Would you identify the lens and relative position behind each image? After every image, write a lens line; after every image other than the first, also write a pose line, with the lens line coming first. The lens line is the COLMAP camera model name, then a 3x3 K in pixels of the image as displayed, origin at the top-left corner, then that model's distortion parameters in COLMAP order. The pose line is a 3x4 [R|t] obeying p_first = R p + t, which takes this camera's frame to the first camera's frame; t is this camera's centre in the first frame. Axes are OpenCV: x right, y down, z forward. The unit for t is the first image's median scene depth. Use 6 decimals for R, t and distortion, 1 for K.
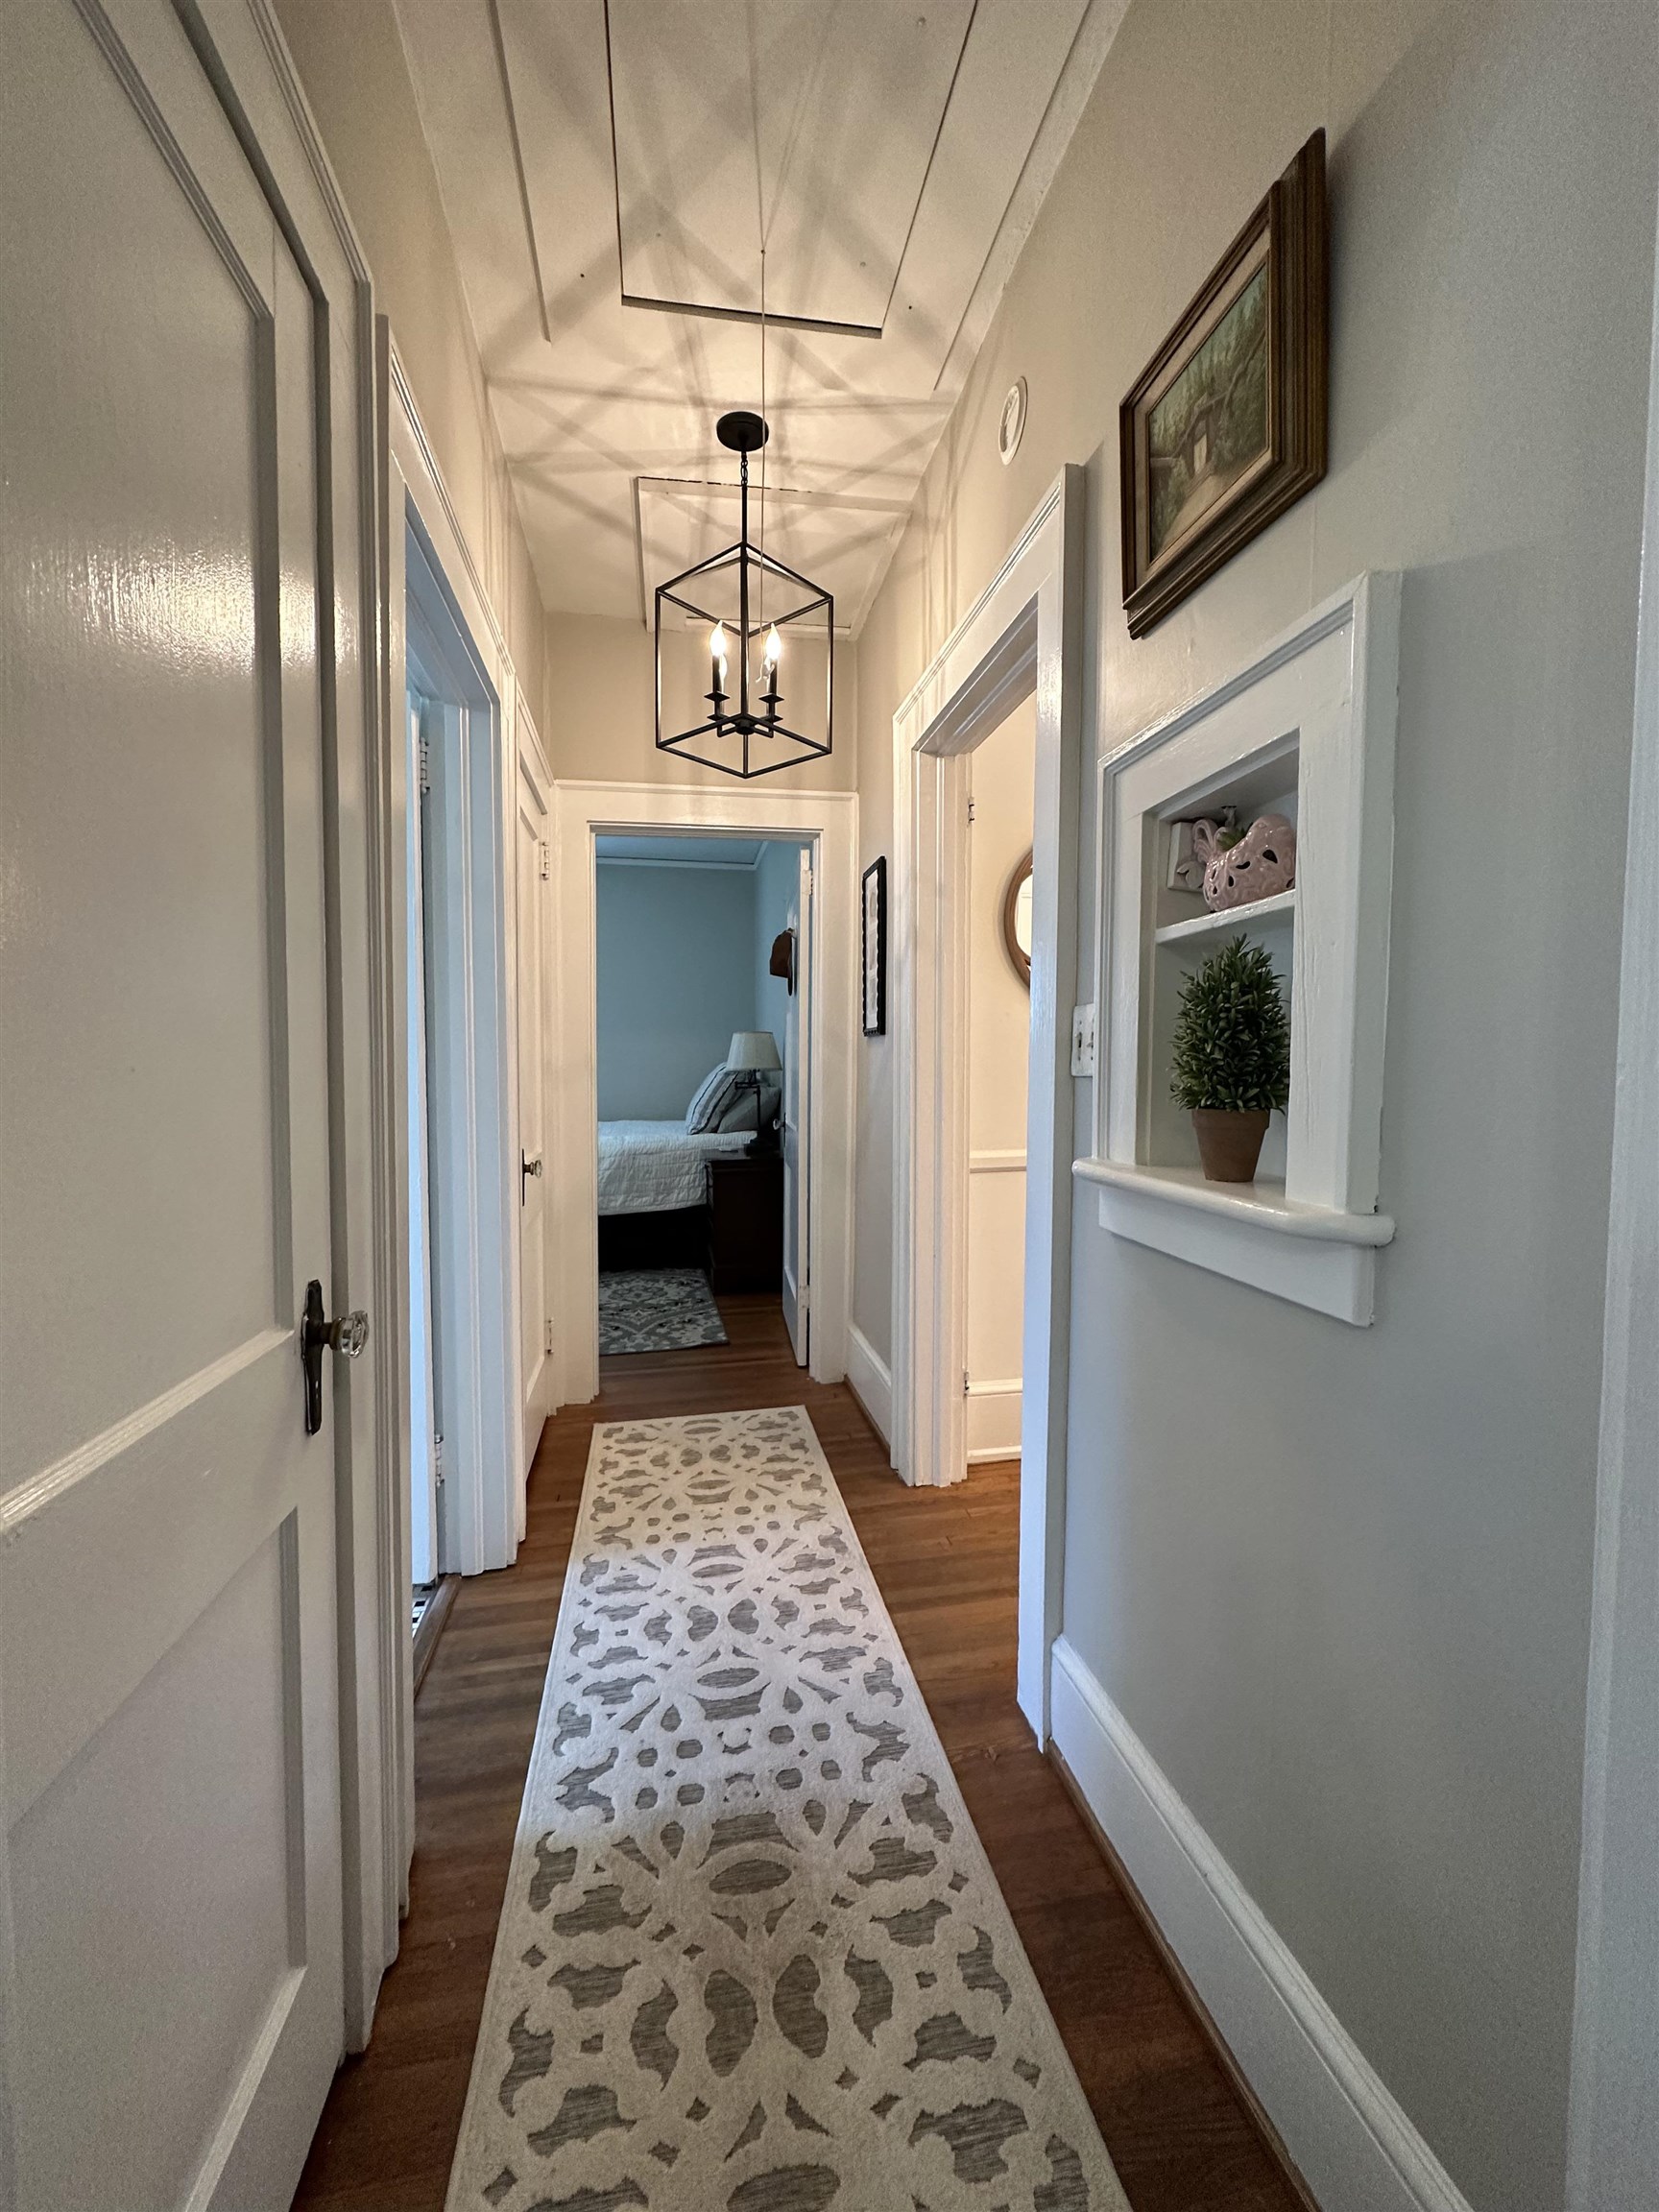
lens RADIAL K [[887.3, 0, 829.5], [0, 887.3, 1106.0], [0, 0, 1]] dist [-0.001252, -0.000330]
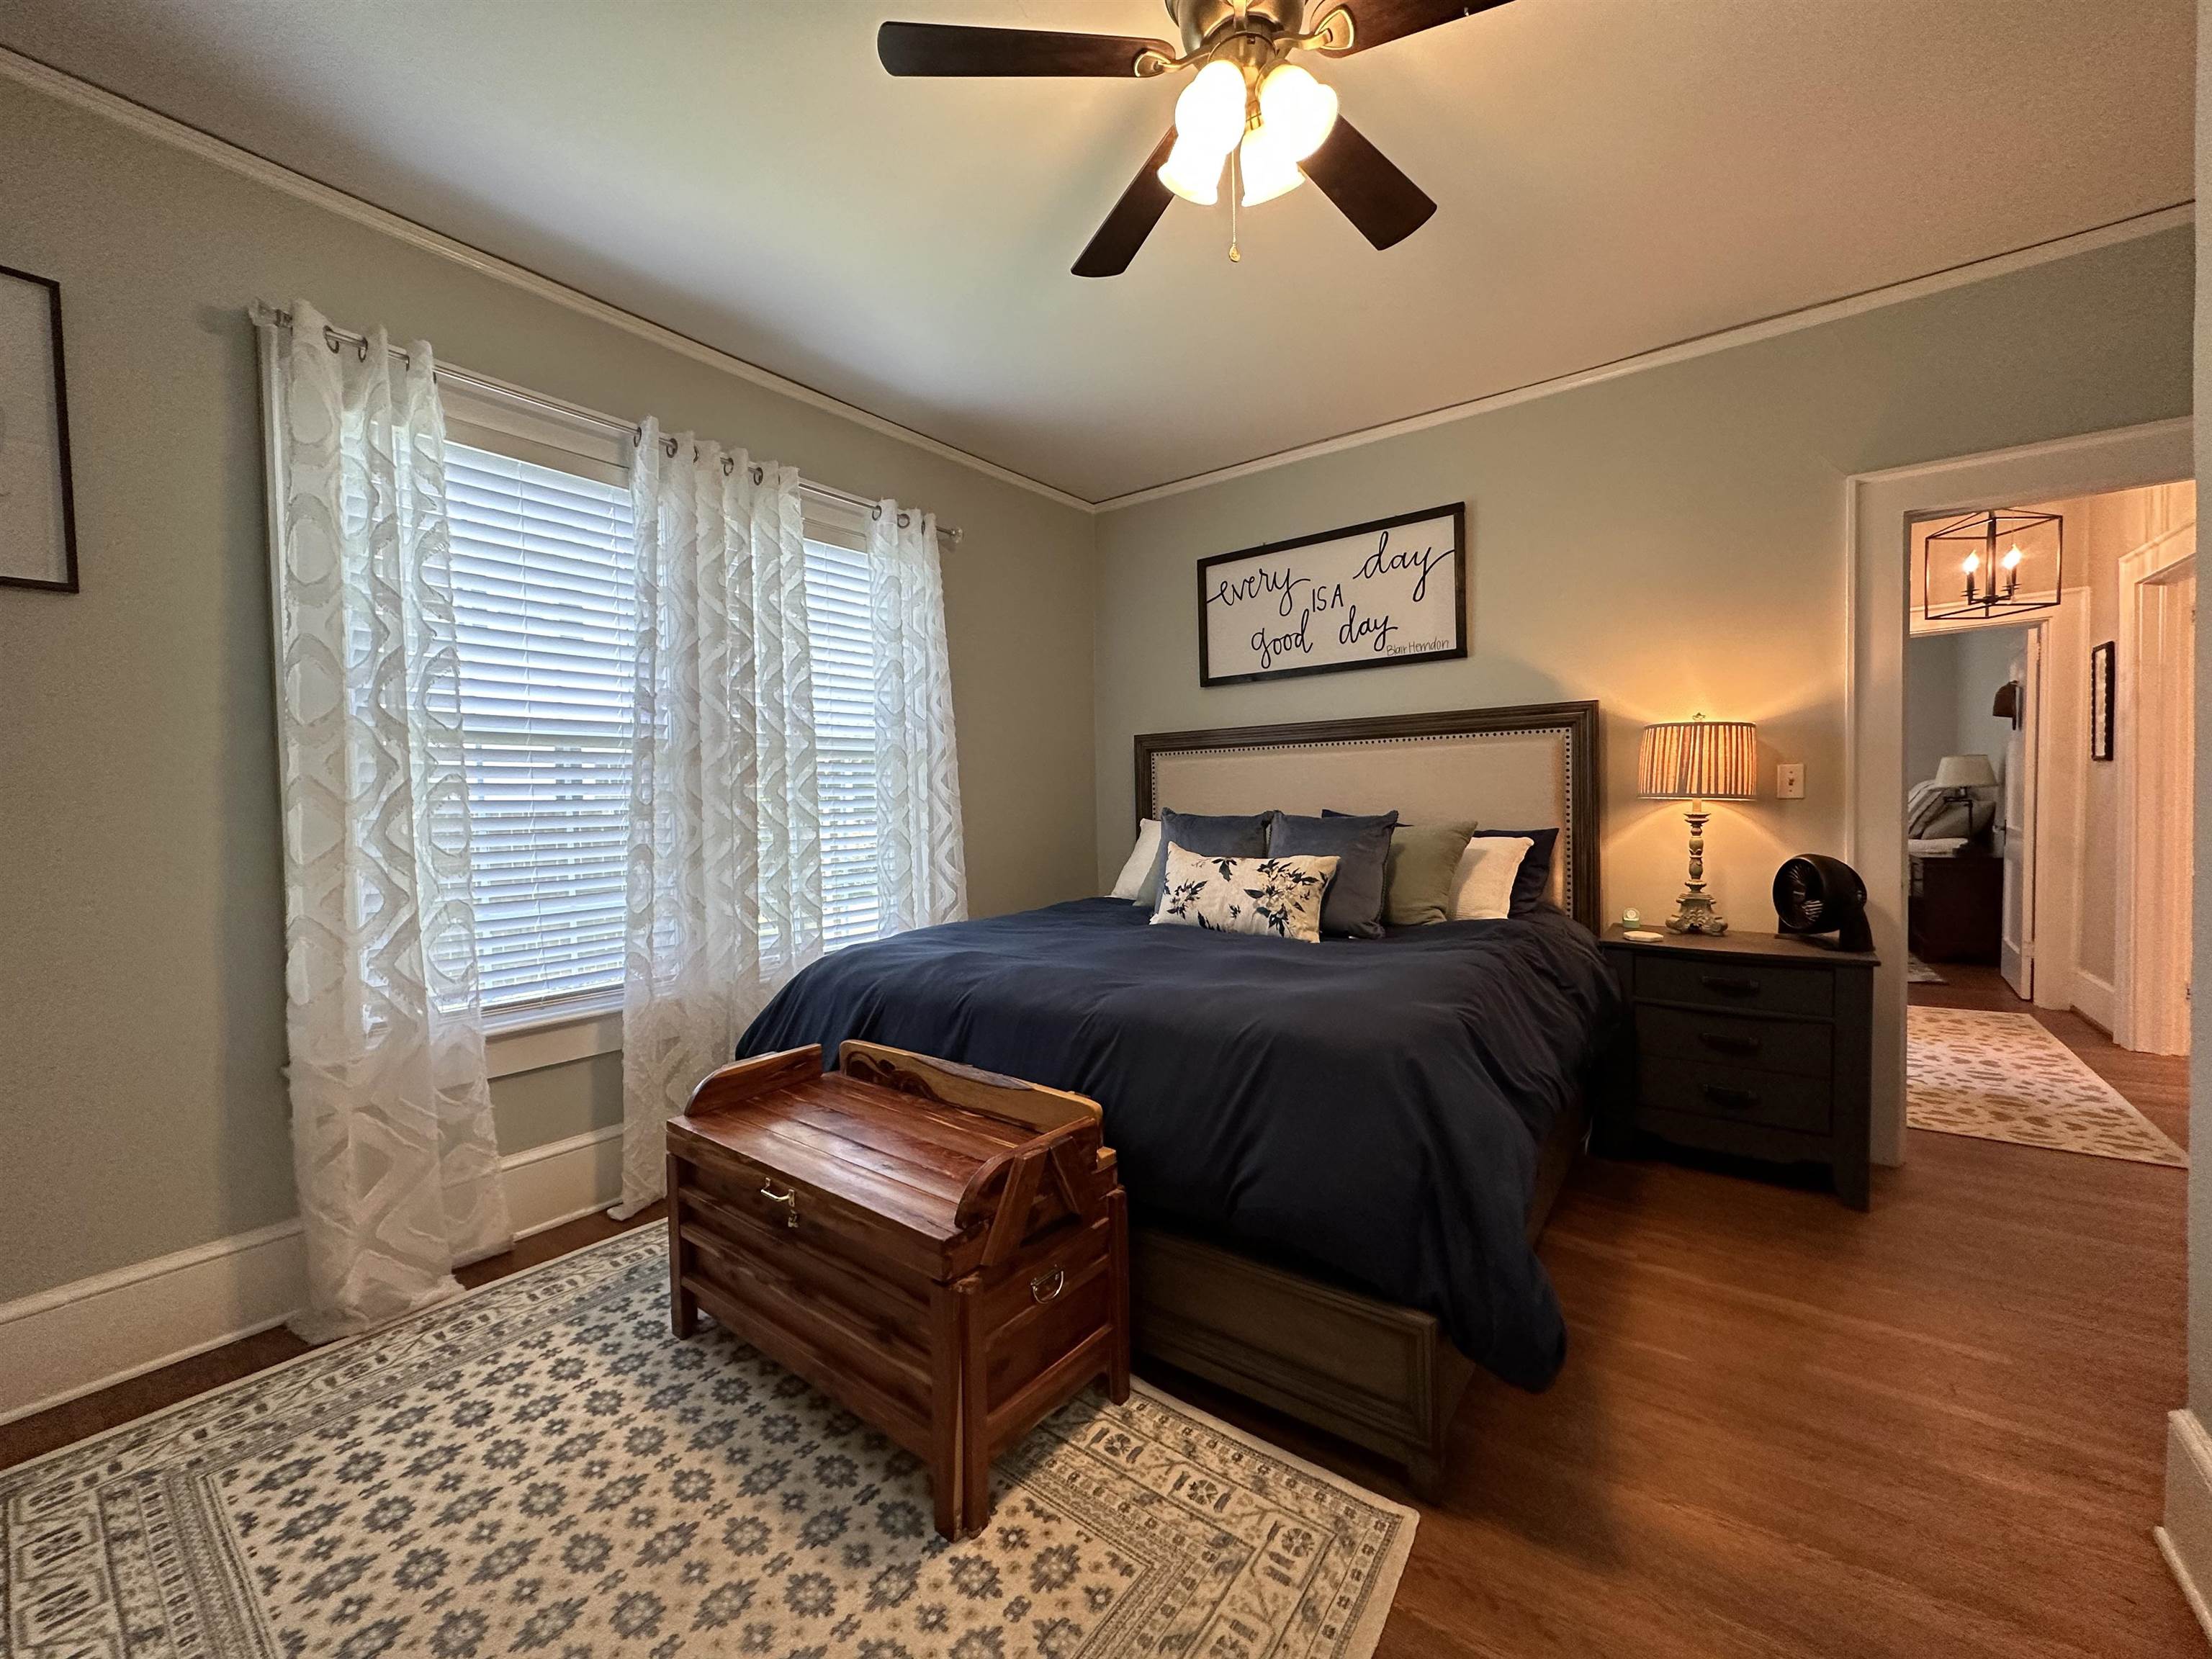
lens RADIAL K [[870.2, 0, 1106.0], [0, 870.2, 829.5], [0, 0, 1]] dist [-0.000144, -0.000002]
pose [[0.674743, 0.006044, -0.738028, 0.000968], [-0.006982, 0.999974, 0.001805, 0.034077], [0.738020, 0.003935, 0.674767, -0.956513]]
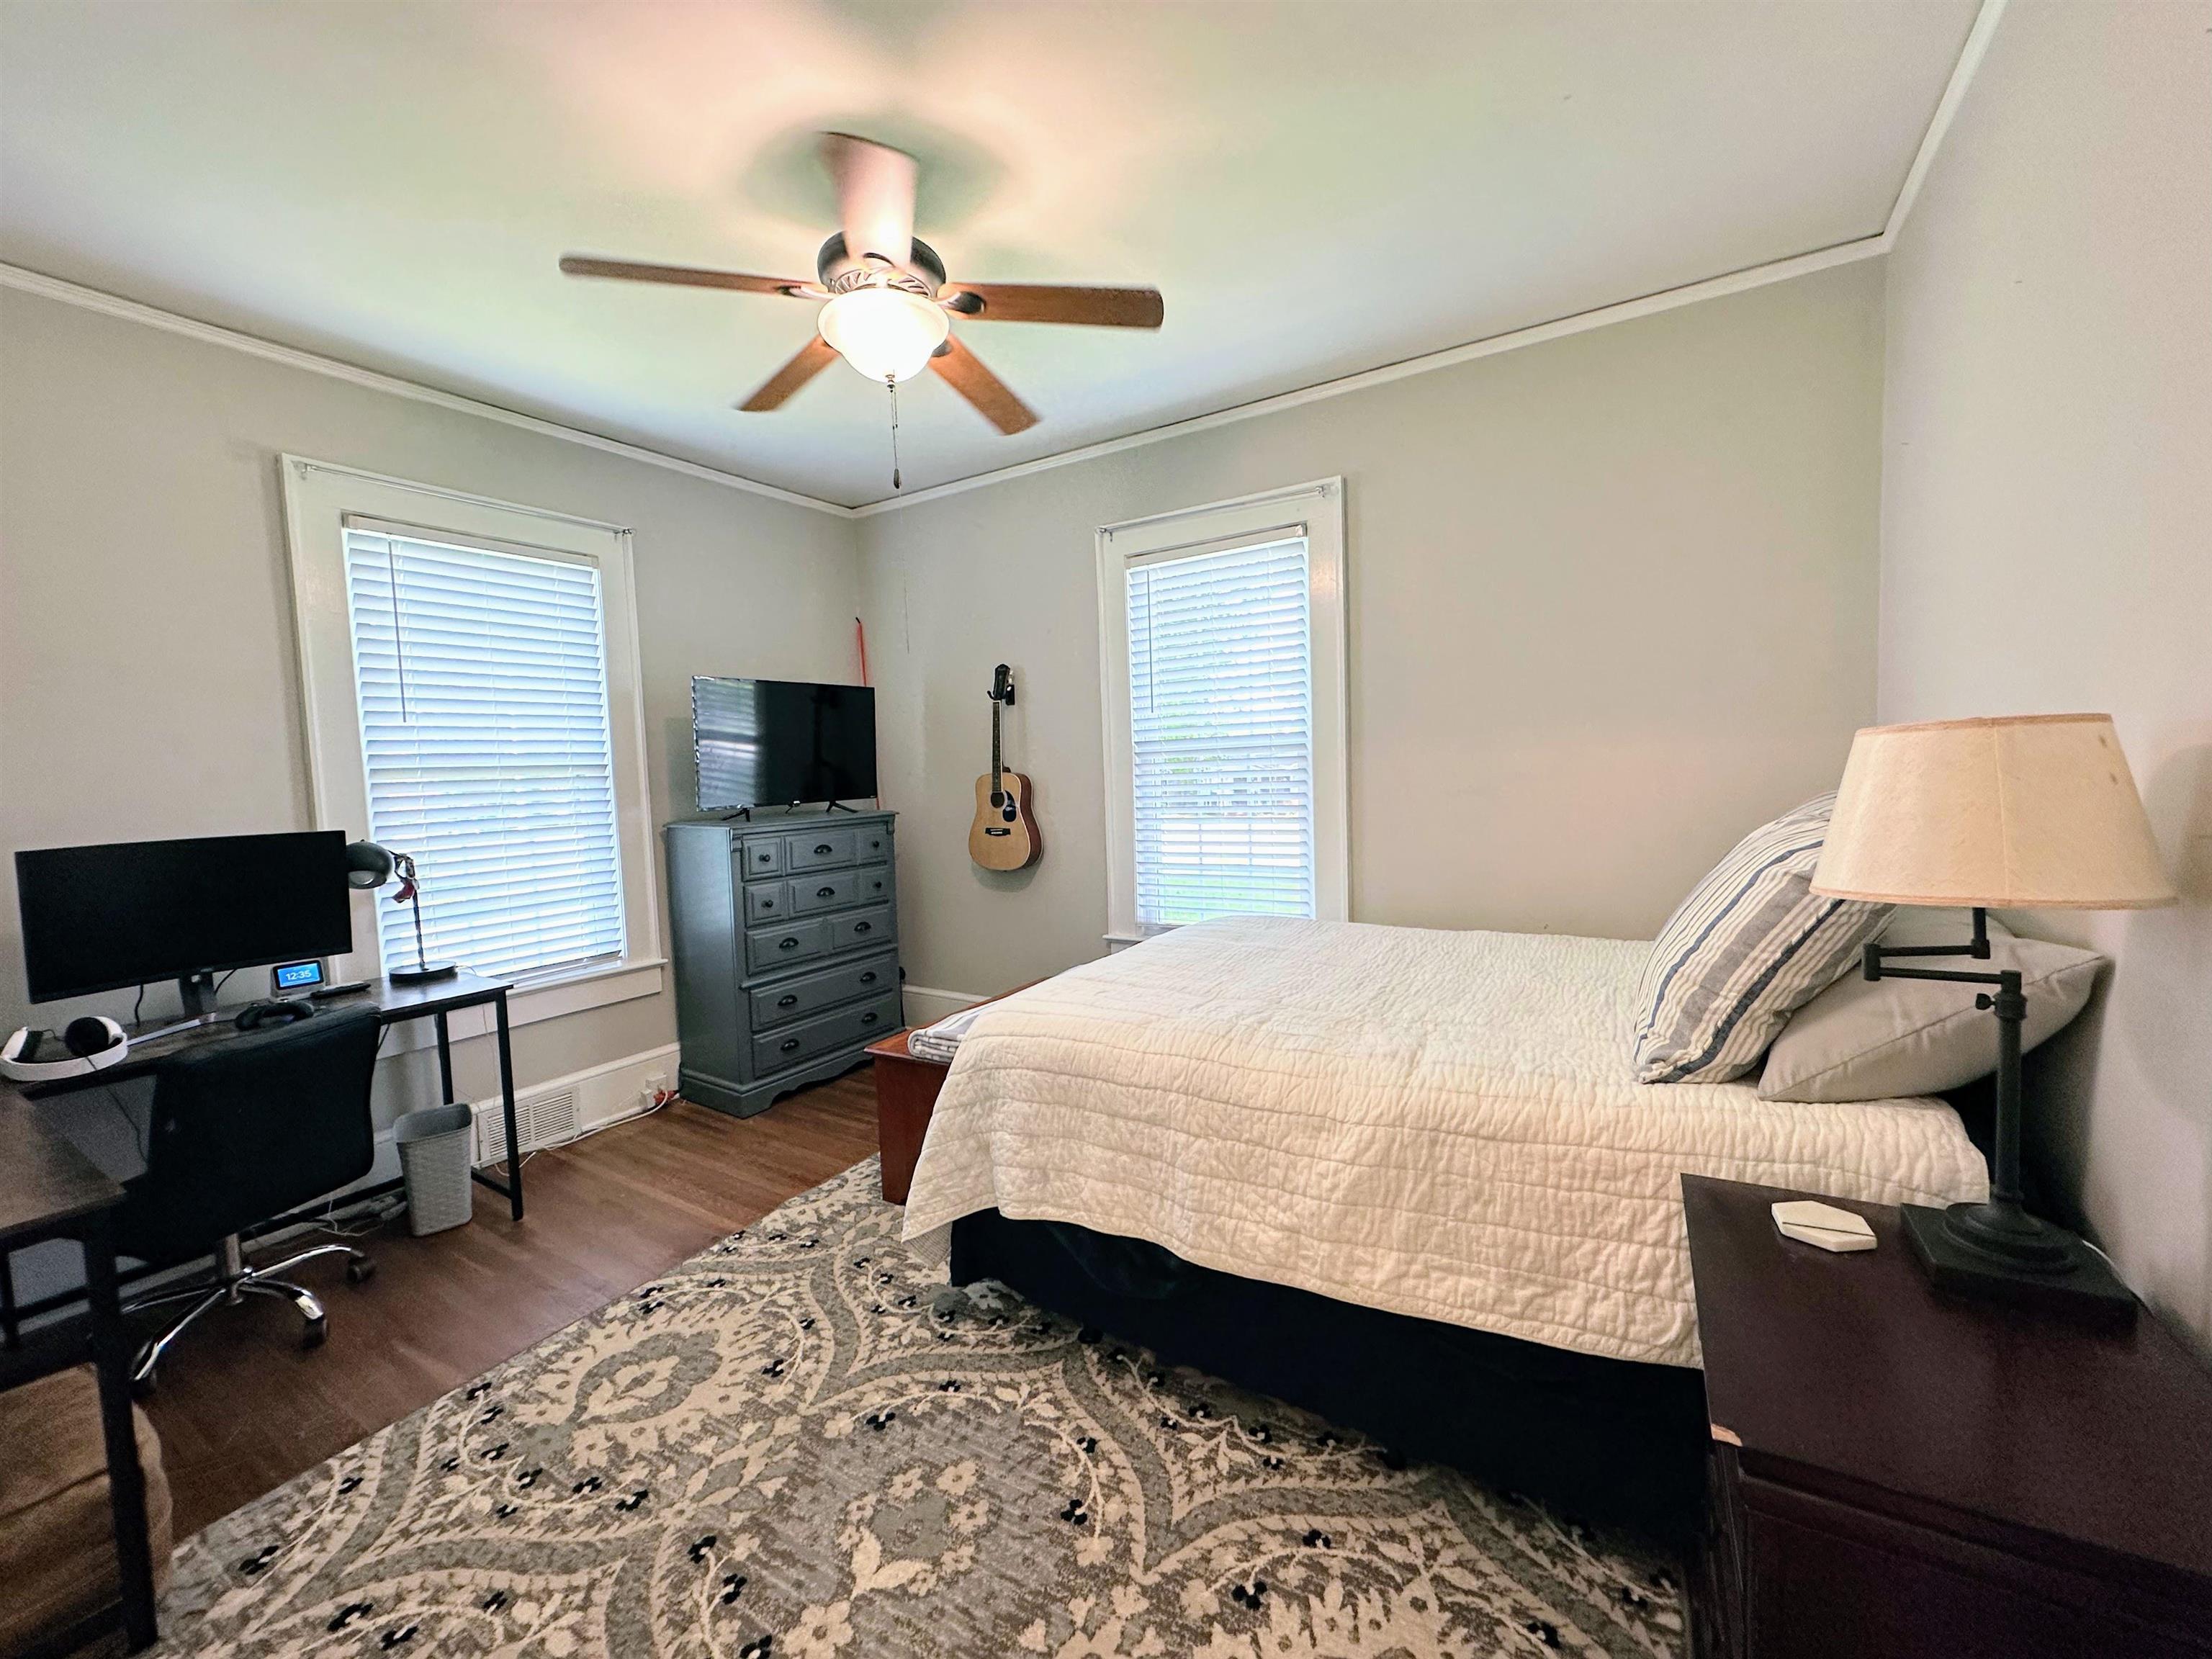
lens RADIAL K [[887.3, 0, 1106.0], [0, 887.3, 829.5], [0, 0, 1]] dist [-0.001252, -0.000330]
pose [[0.737337, 0.019363, -0.675247, -0.137371], [0.009514, 0.999192, 0.039041, -0.095116], [0.675458, -0.035211, 0.736557, 0.997880]]
